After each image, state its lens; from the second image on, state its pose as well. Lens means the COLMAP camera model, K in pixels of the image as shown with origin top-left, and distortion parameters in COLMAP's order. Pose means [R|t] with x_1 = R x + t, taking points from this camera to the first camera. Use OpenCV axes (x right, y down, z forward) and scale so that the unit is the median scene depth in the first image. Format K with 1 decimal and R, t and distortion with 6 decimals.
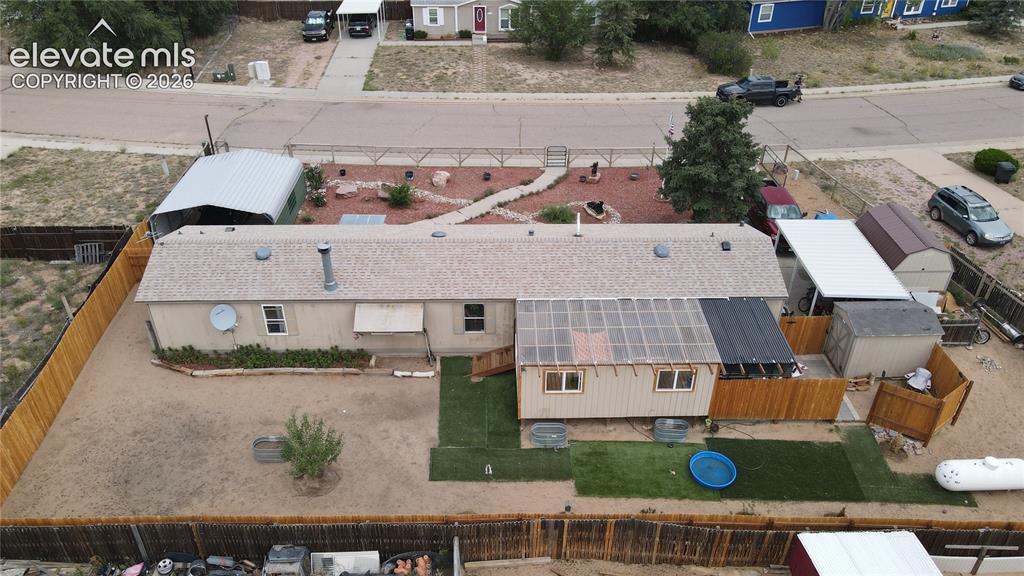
lens RADIAL K [[752.6, 0, 508.4], [0, 752.6, 287.2], [0, 0, 1]] dist [-0.001435, 0.035122]
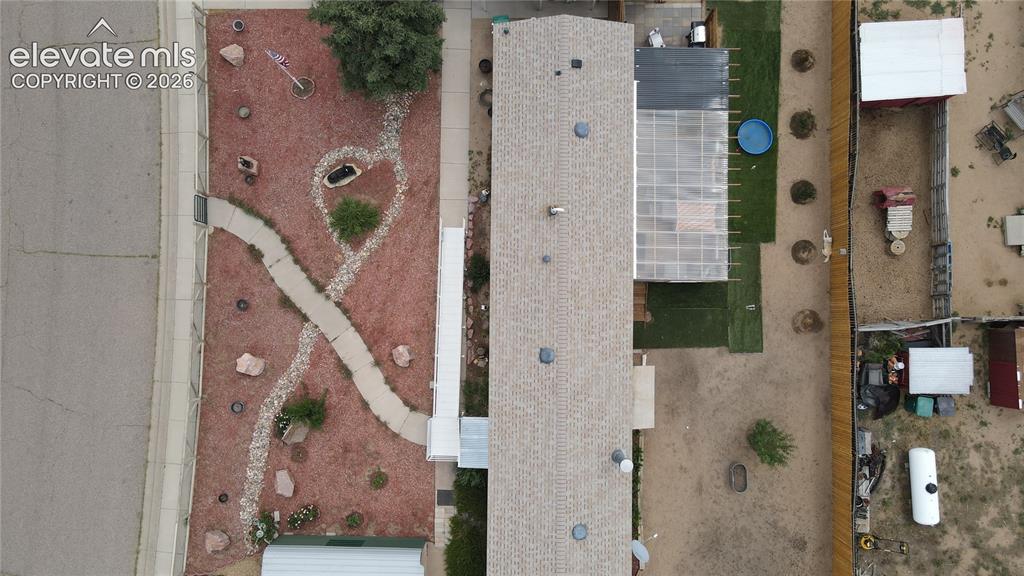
lens RADIAL K [[752.6, 0, 515.6], [0, 752.6, 284.6], [0, 0, 1]] dist [-0.001435, 0.035122]
pose [[0.030273, -0.999194, 0.026375, -0.024662], [0.570109, 0.038935, 0.820646, -0.778291], [-0.821011, -0.009807, 0.570828, 0.431547]]
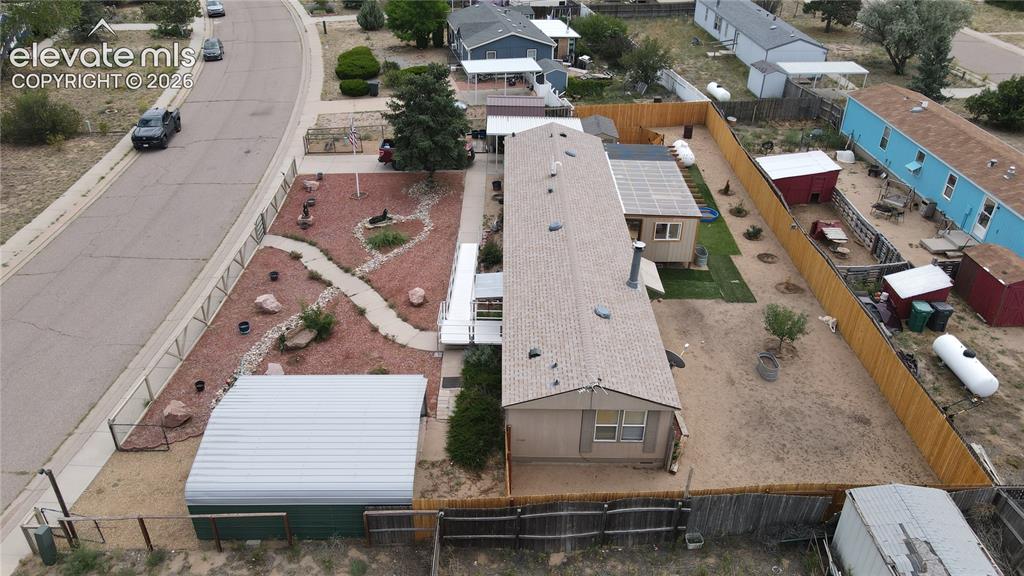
lens RADIAL K [[752.6, 0, 509.2], [0, 752.6, 291.4], [0, 0, 1]] dist [-0.001435, 0.035122]
pose [[0.019379, -0.528872, 0.848481, -0.933817], [0.547442, 0.715735, 0.433626, -0.447179], [-0.836619, 0.456091, 0.303397, 0.683111]]
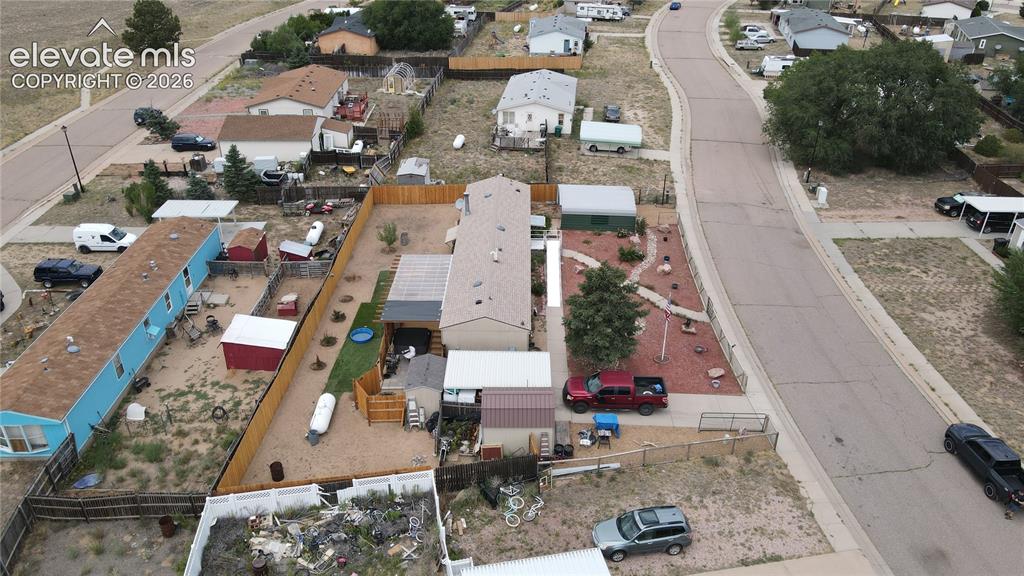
lens RADIAL K [[752.6, 0, 508.6], [0, 752.6, 292.5], [0, 0, 1]] dist [-0.001435, 0.035122]
pose [[-0.042866, 0.481604, -0.875340, 1.445624], [-0.562579, 0.712403, 0.419508, -0.668212], [0.825631, 0.510431, 0.240402, 0.571115]]
